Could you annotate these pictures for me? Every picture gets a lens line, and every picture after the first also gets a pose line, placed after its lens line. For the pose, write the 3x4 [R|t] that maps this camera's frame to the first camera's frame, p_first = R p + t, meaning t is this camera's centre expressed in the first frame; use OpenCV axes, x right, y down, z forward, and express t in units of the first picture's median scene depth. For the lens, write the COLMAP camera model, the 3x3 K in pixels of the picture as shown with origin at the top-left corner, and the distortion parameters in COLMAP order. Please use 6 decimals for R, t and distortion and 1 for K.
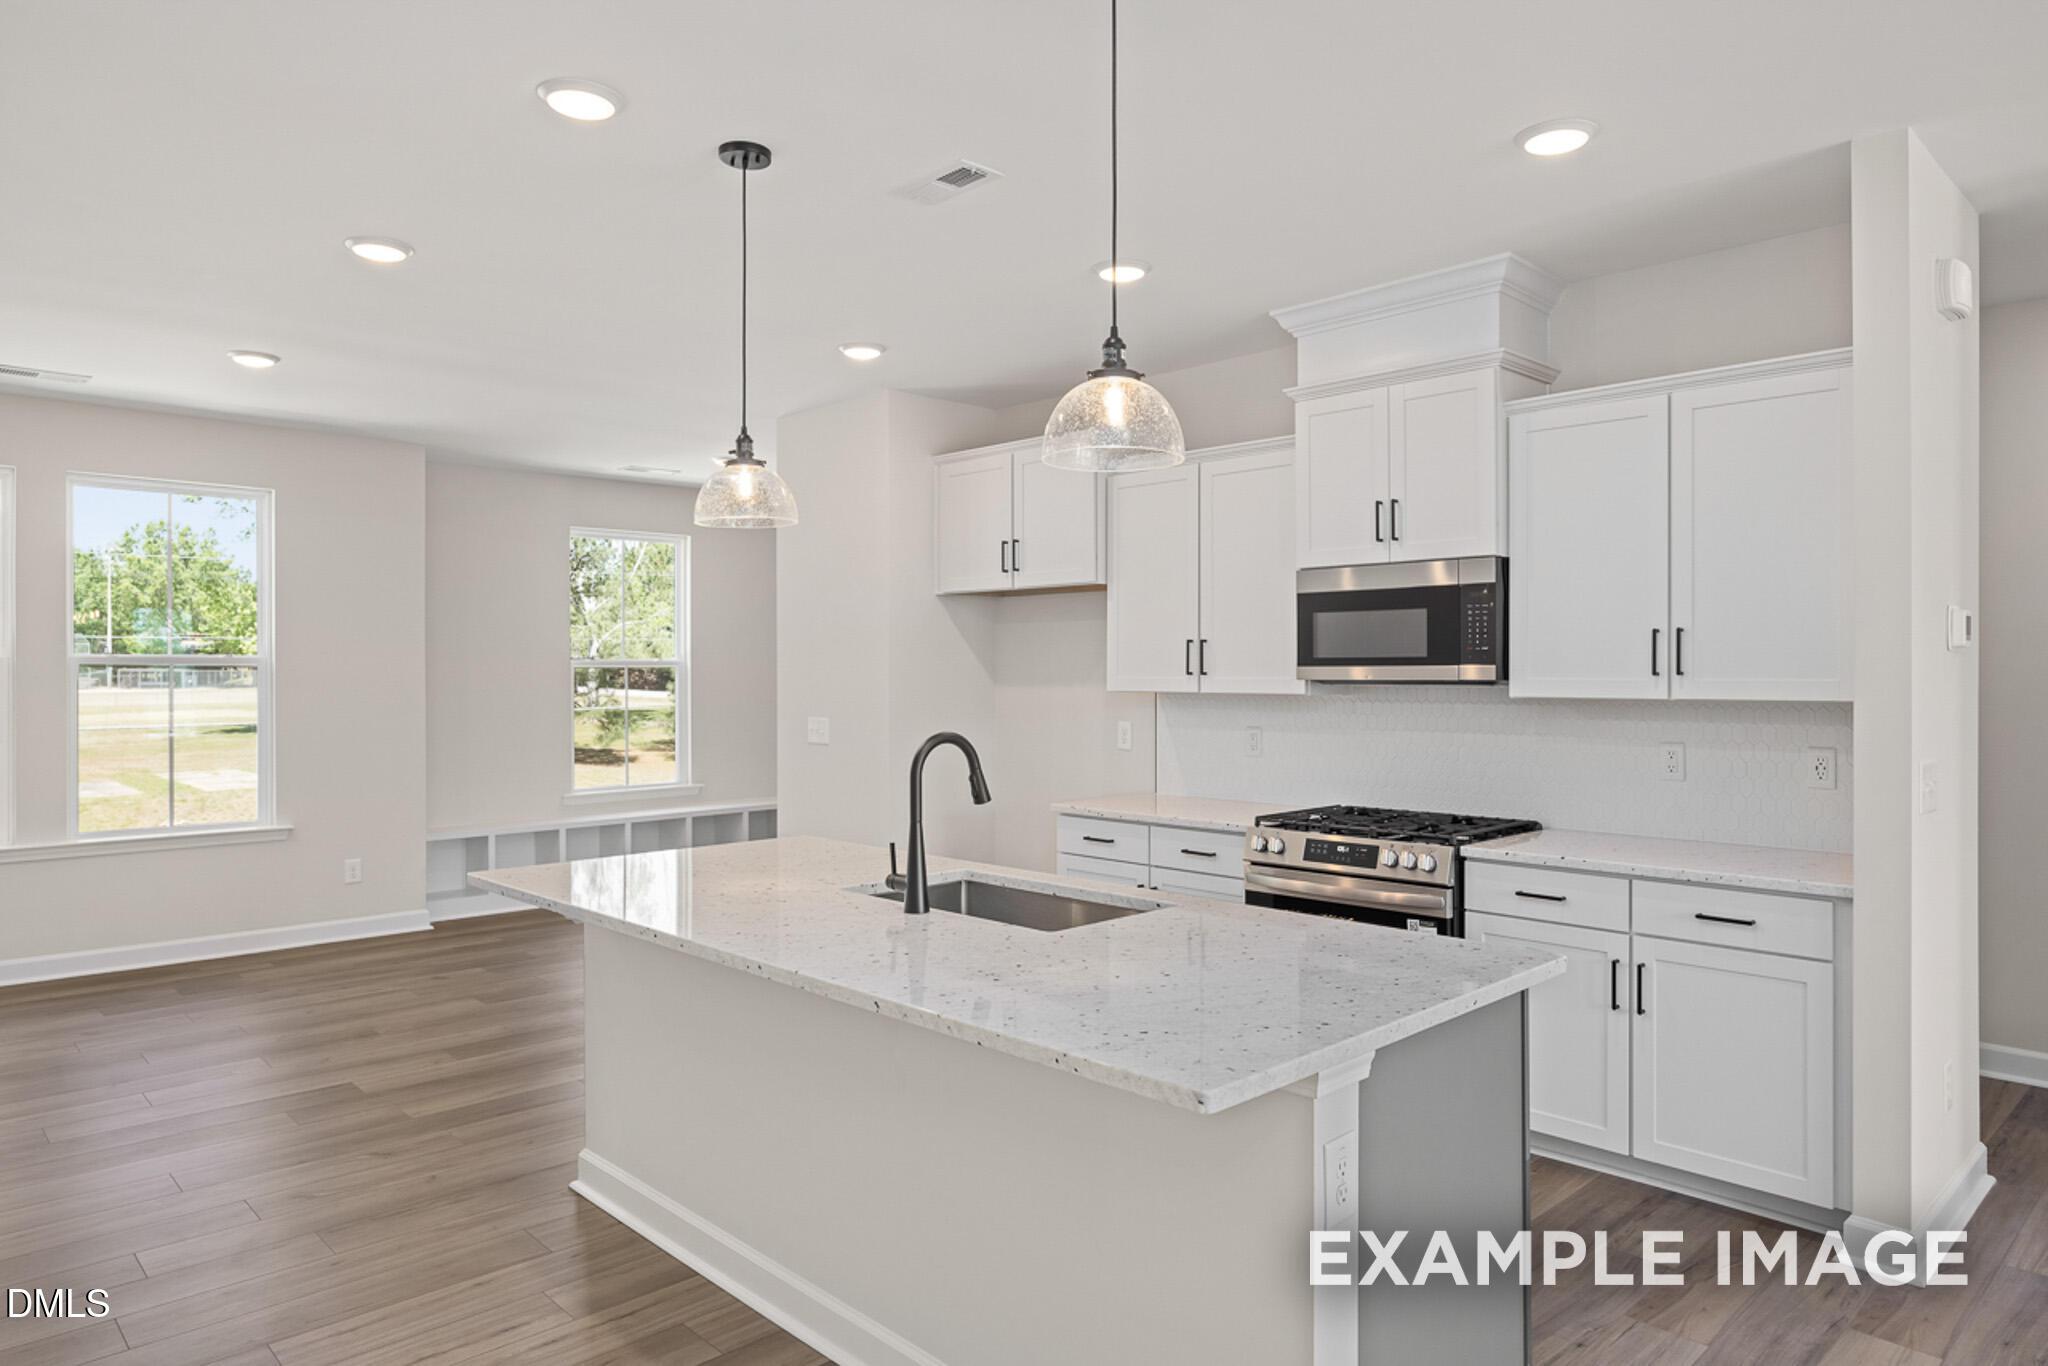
lens RADIAL K [[1269.2, 0, 1024.0], [0, 1269.2, 683.0], [0, 0, 1]] dist [0.001619, -0.000034]
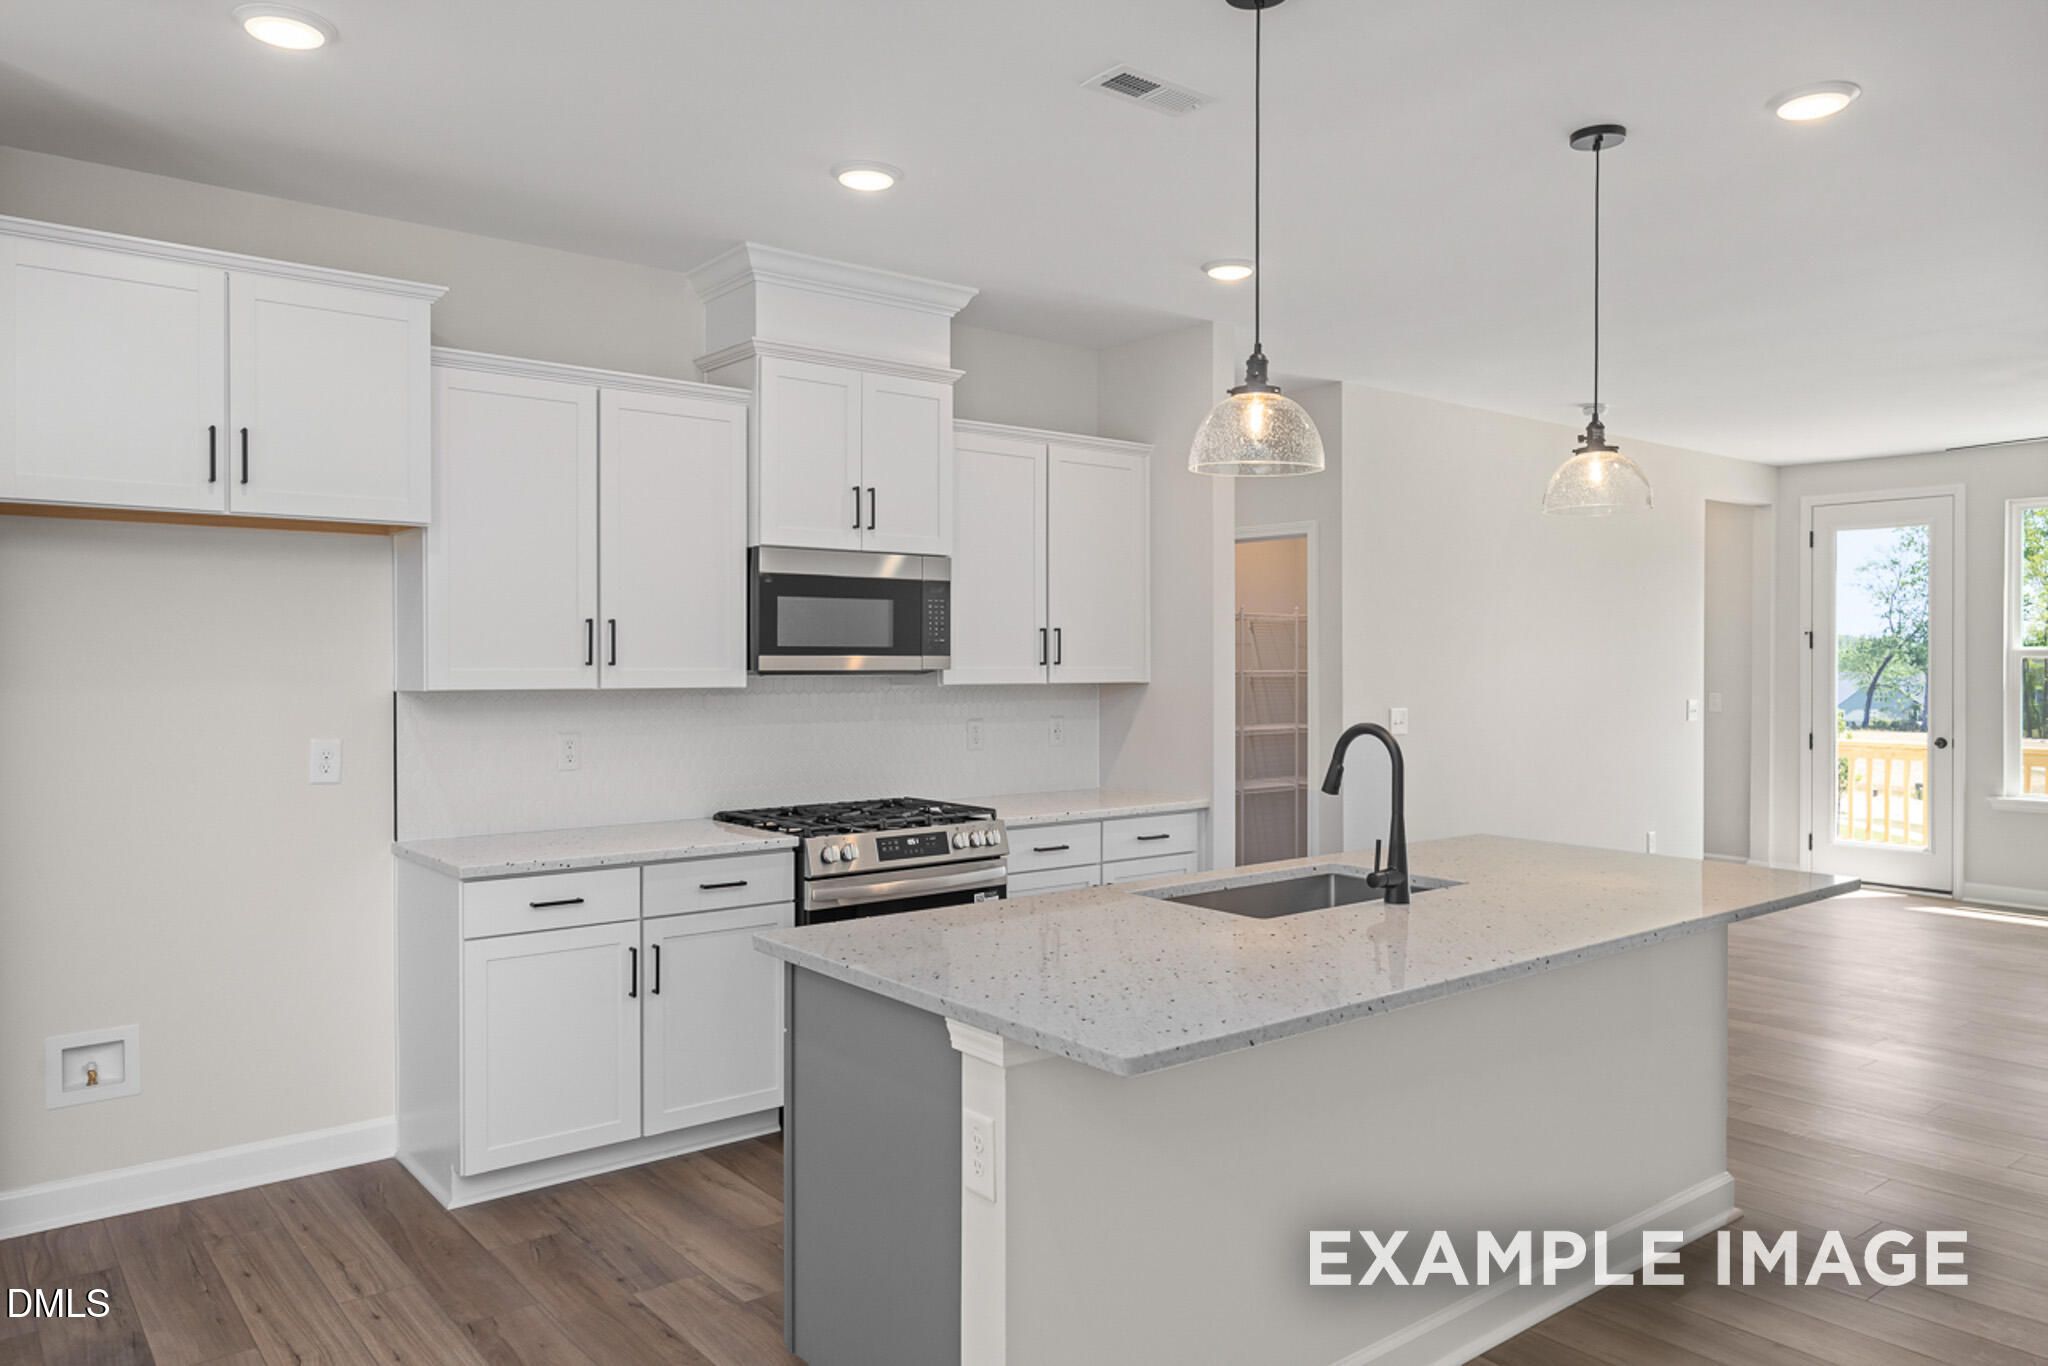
lens RADIAL K [[1383.8, 0, 1031.2], [0, 1383.8, 676.1], [0, 0, 1]] dist [-0.002557, 0.000839]
pose [[0.092926, -0.008525, 0.995637, -0.779368], [0.007140, 0.999943, 0.007895, -0.005233], [-0.995647, 0.006375, 0.092982, 0.778155]]
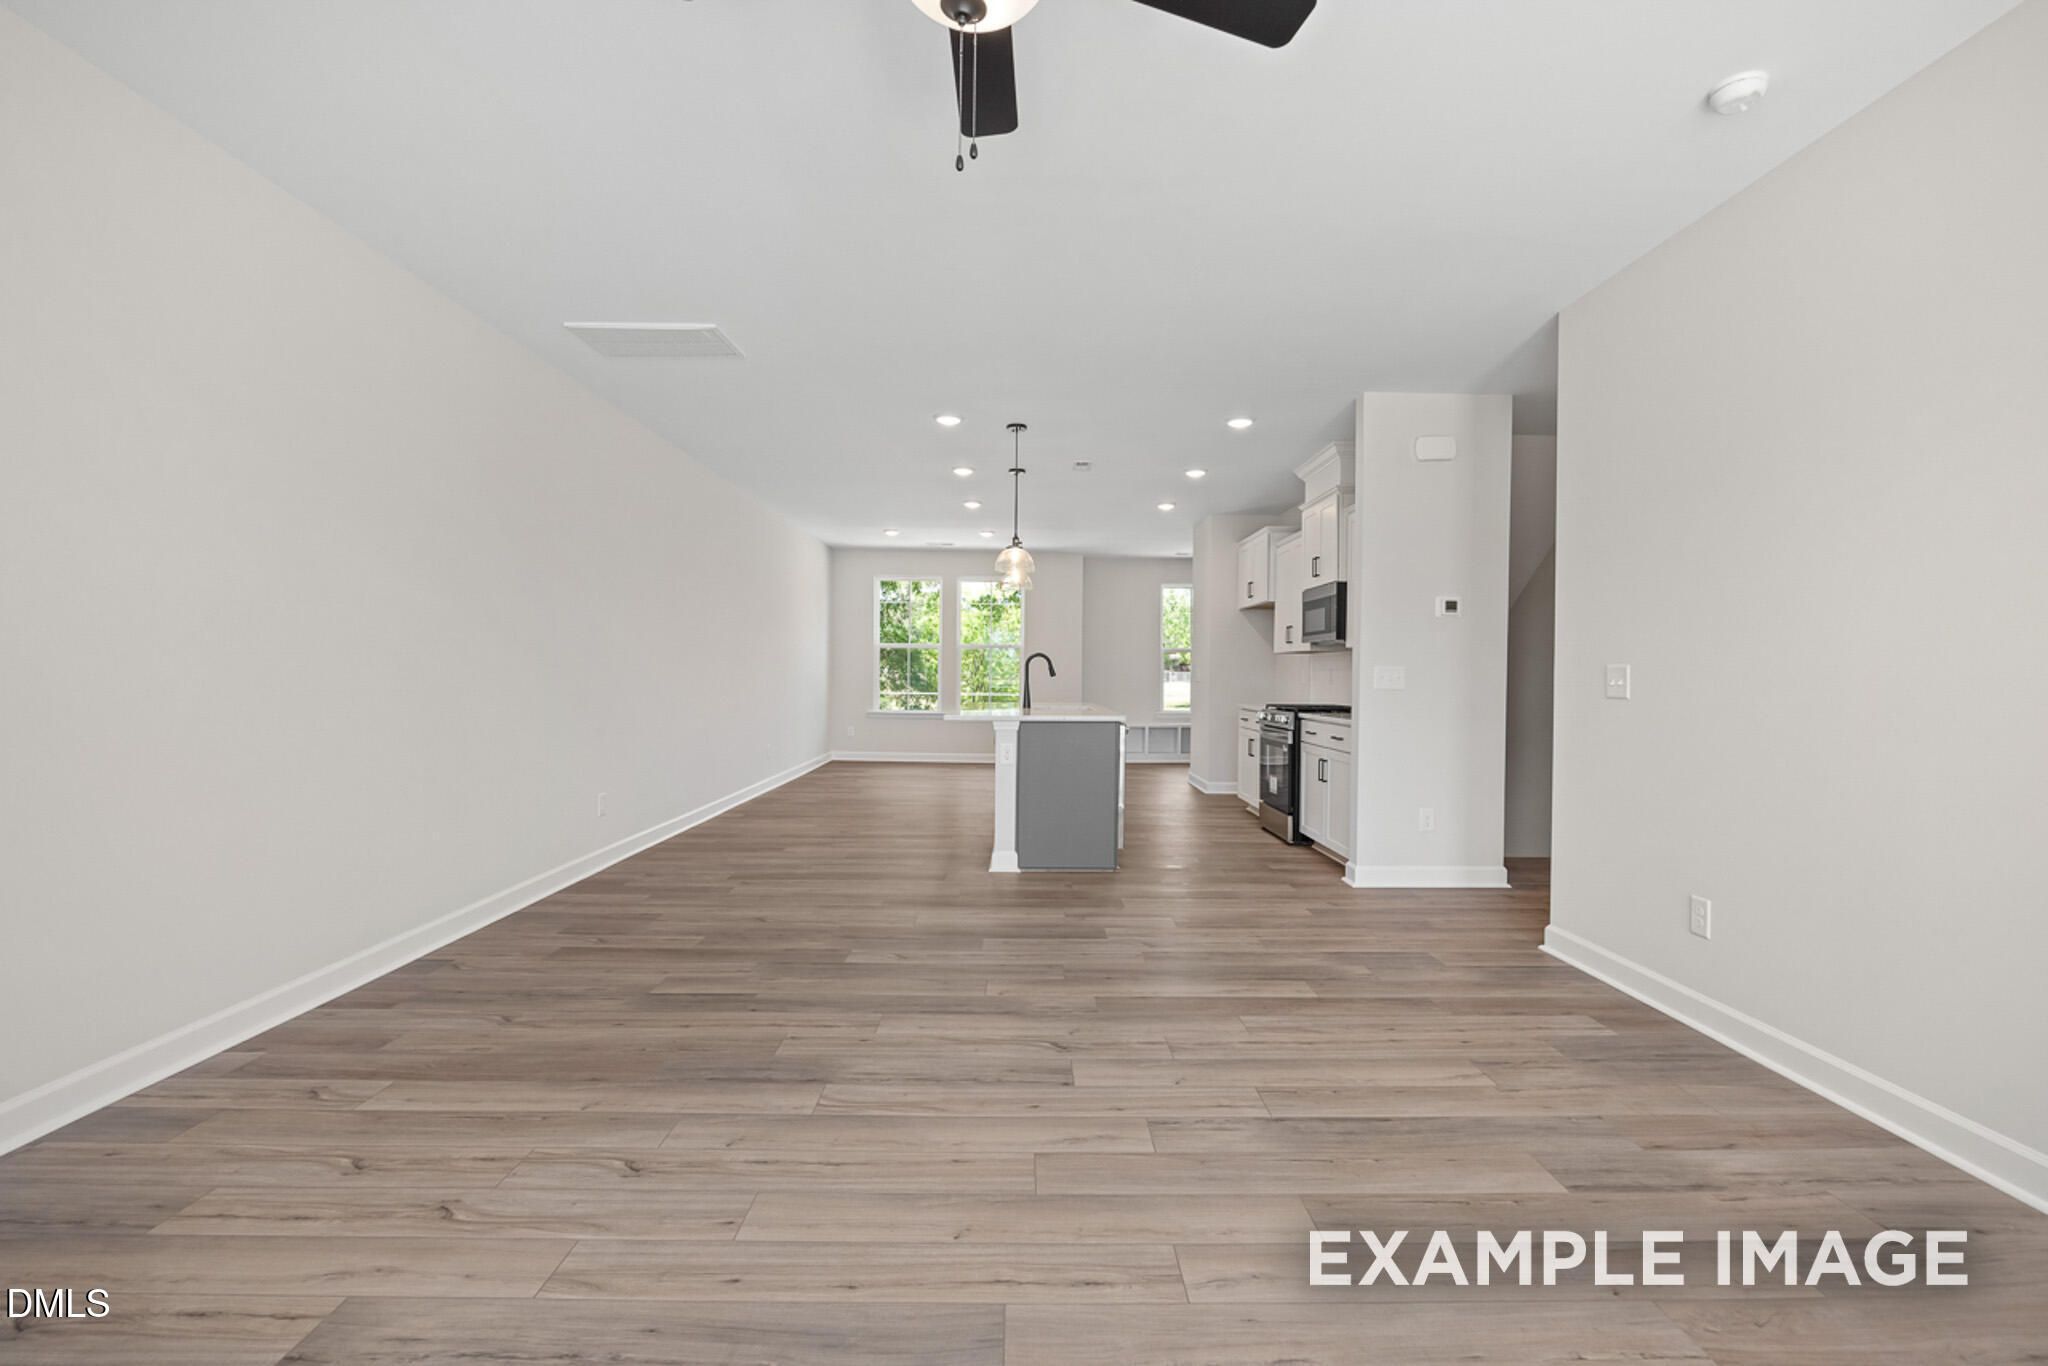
lens RADIAL K [[922.2, 0, 1021.3], [0, 922.2, 679.1], [0, 0, 1]] dist [-0.014216, 0.000525]
pose [[0.719868, 0.014671, -0.693956, 1.016745], [-0.020273, 0.999794, 0.000107, 0.071409], [0.693815, 0.013991, 0.720017, -0.466836]]
